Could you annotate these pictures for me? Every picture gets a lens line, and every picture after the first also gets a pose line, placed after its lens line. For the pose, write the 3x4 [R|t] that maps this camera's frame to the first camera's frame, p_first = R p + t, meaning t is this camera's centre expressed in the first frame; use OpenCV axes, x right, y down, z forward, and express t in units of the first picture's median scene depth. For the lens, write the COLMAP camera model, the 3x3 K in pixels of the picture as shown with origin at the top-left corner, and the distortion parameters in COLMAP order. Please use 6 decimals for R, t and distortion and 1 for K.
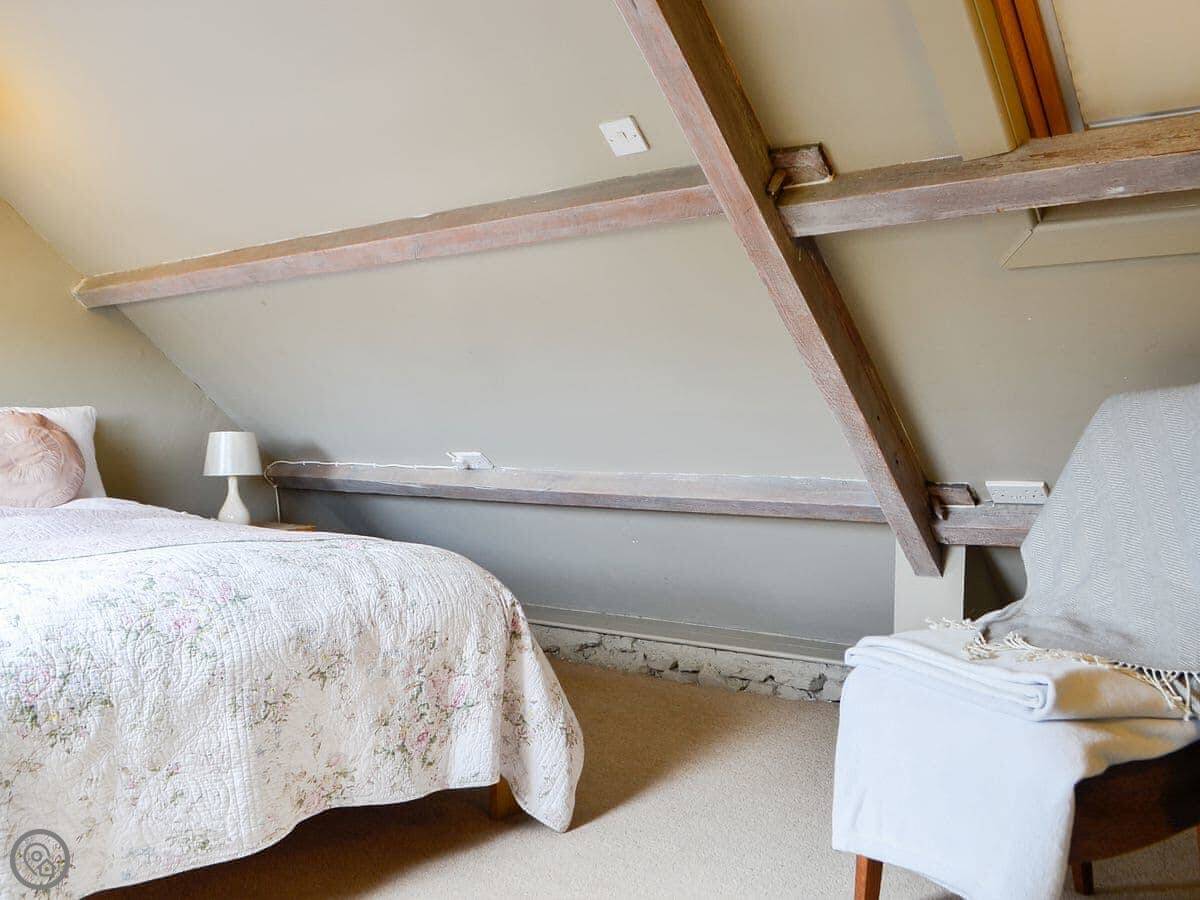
lens RADIAL K [[1104.0, 0, 598.3], [0, 1104.0, 440.8], [0, 0, 1]] dist [-0.068194, 0.002552]
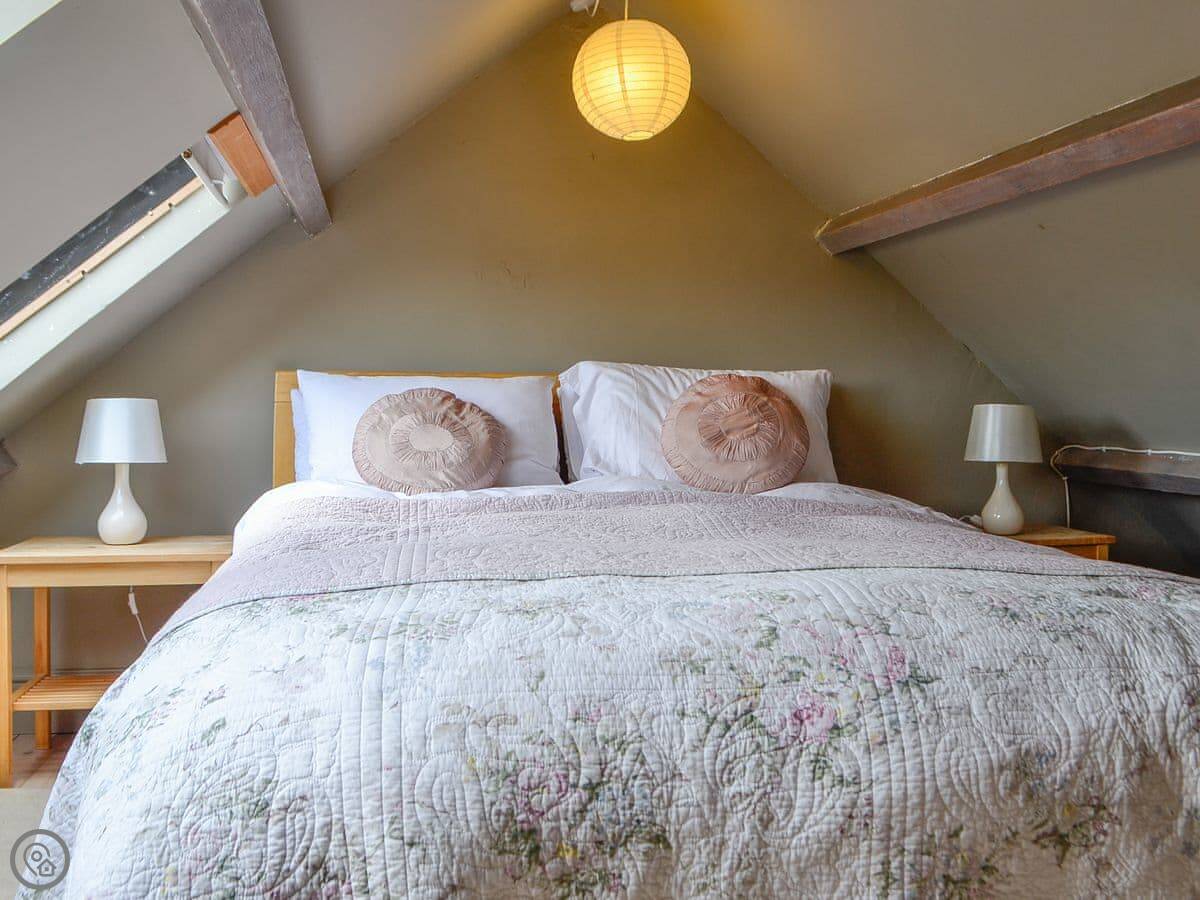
lens RADIAL K [[1104.0, 0, 598.3], [0, 1104.0, 440.8], [0, 0, 1]] dist [-0.068194, 0.002552]
pose [[0.750944, 0.033973, -0.659491, -0.084086], [-0.023183, 0.999416, 0.025087, 0.008850], [0.659958, -0.003550, 0.751294, 0.482915]]
